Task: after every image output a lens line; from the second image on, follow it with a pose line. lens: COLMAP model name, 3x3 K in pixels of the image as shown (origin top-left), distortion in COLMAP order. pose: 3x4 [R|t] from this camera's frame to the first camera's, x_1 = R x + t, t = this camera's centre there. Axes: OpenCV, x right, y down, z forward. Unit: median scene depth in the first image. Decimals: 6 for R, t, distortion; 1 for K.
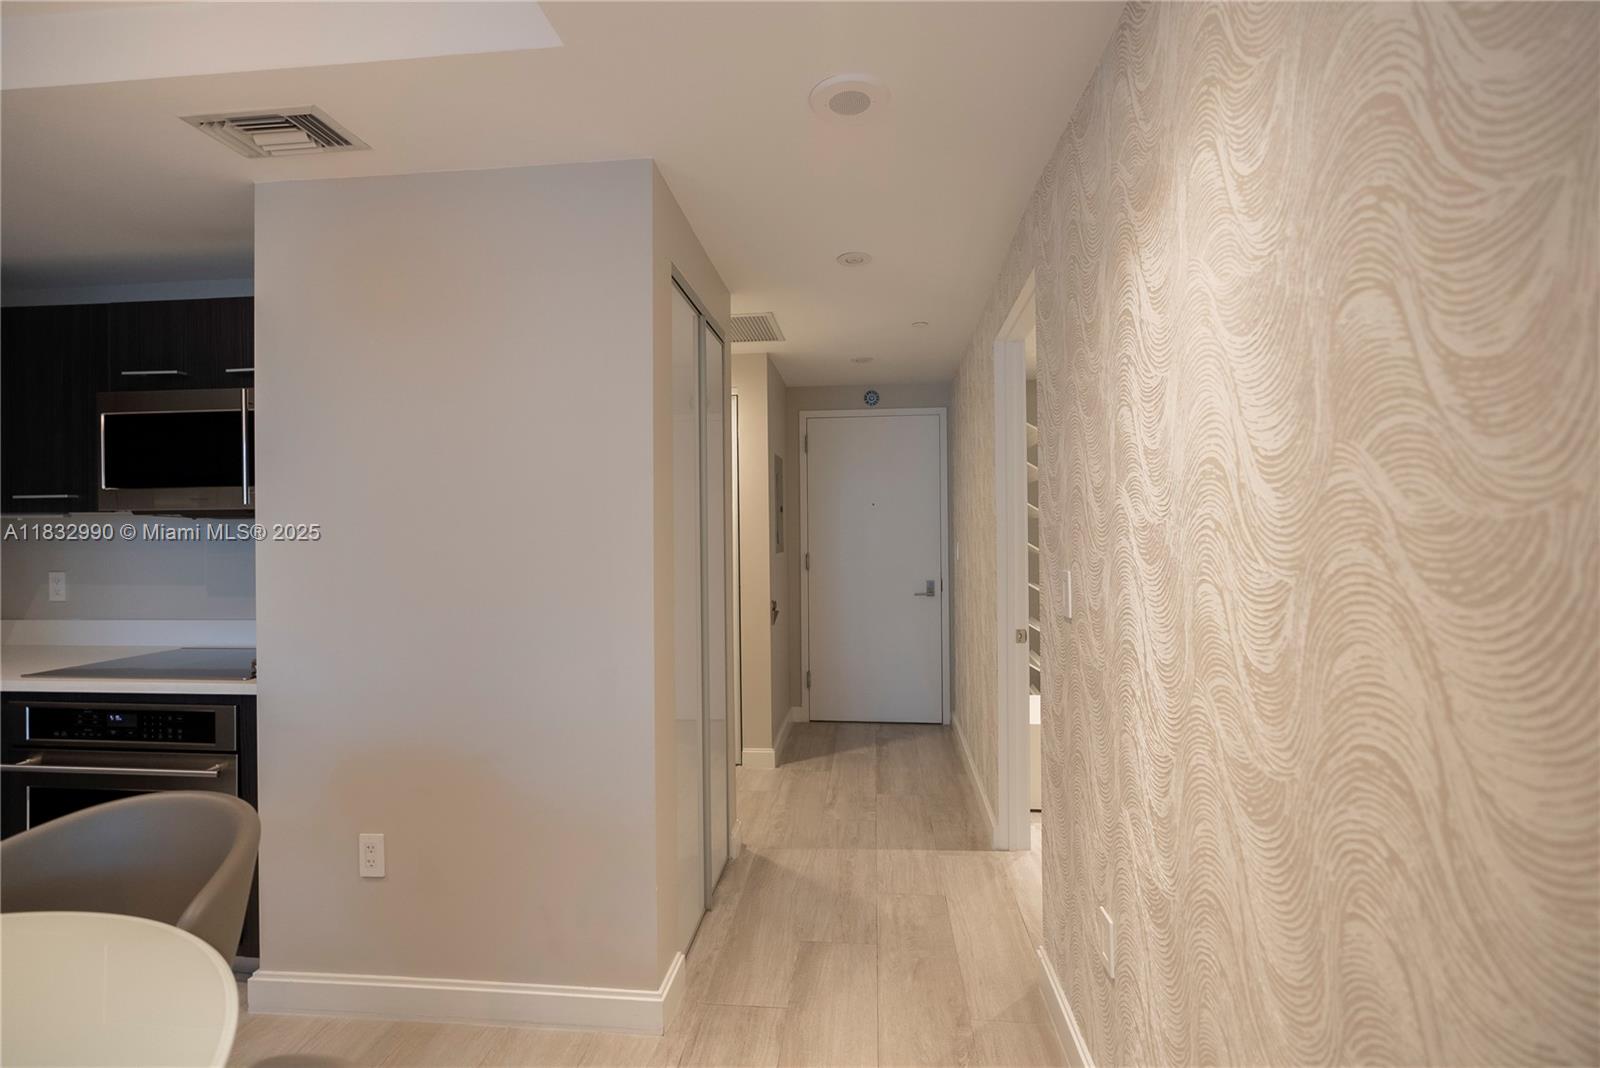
lens RADIAL K [[724.3, 0, 803.1], [0, 724.3, 532.3], [0, 0, 1]] dist [-0.008236, 0.002281]
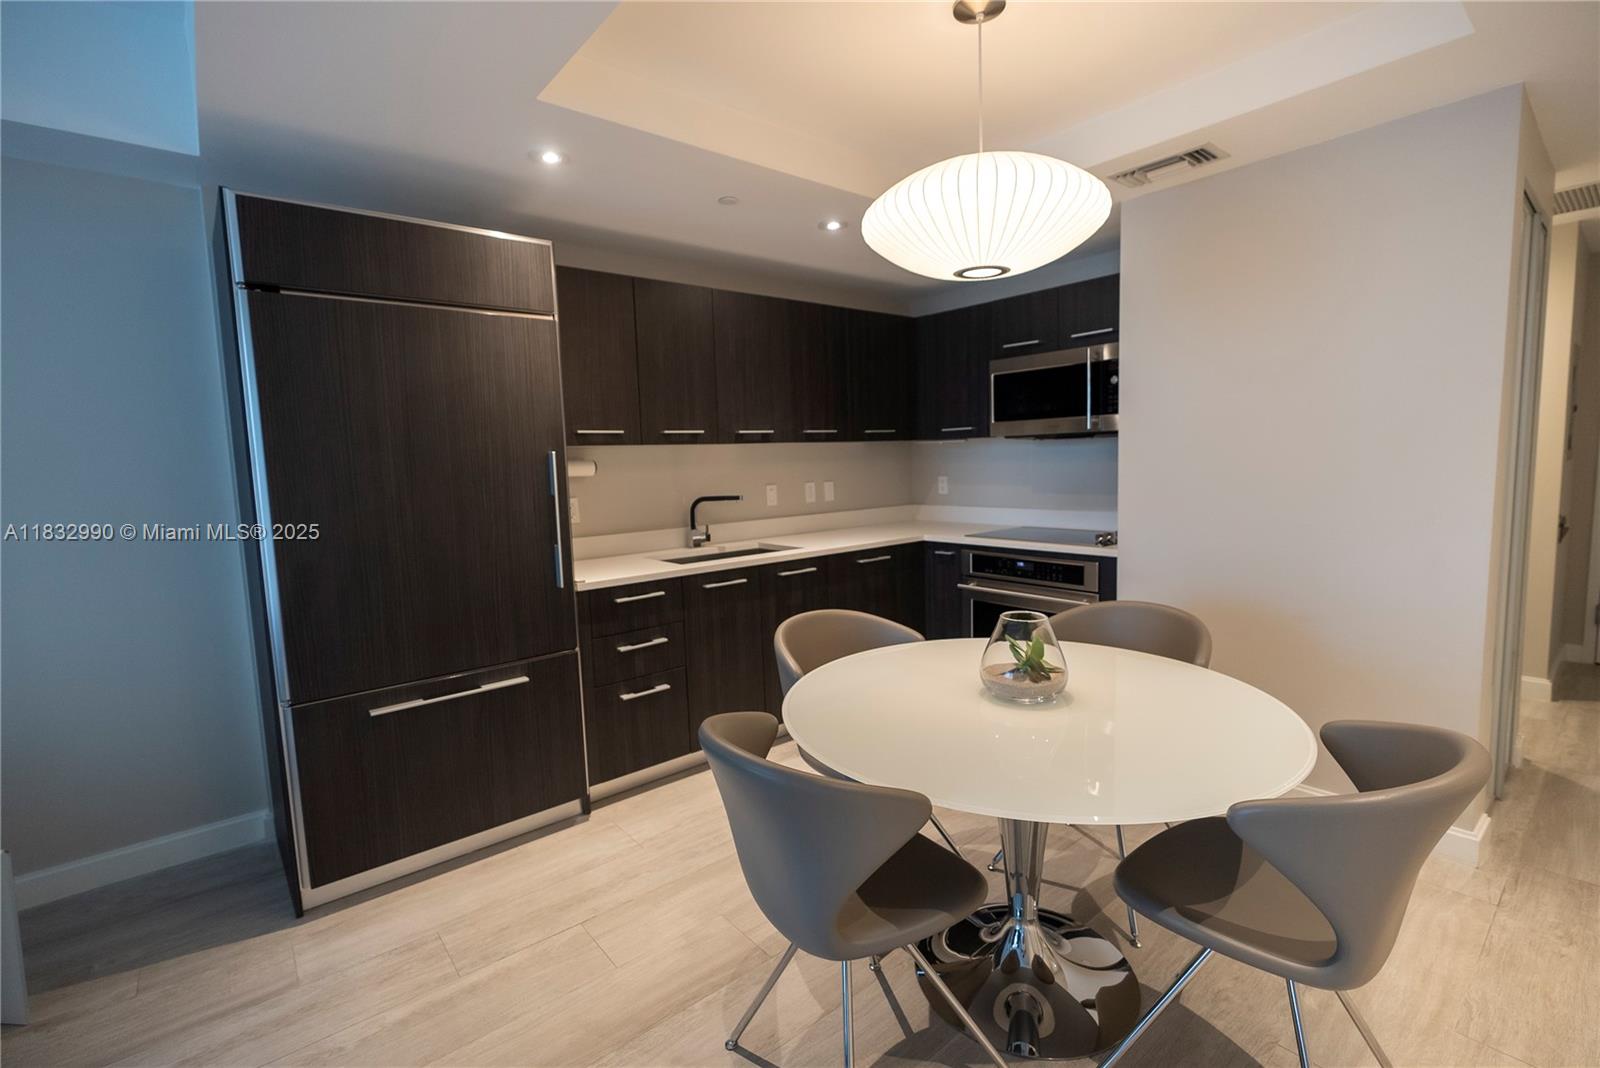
lens RADIAL K [[724.3, 0, 786.4], [0, 724.3, 533.2], [0, 0, 1]] dist [-0.008236, 0.002281]
pose [[0.708091, 0.060493, -0.703525, -0.160632], [0.026090, 0.993402, 0.111678, -0.008862], [0.705639, -0.097433, 0.701841, -0.463095]]
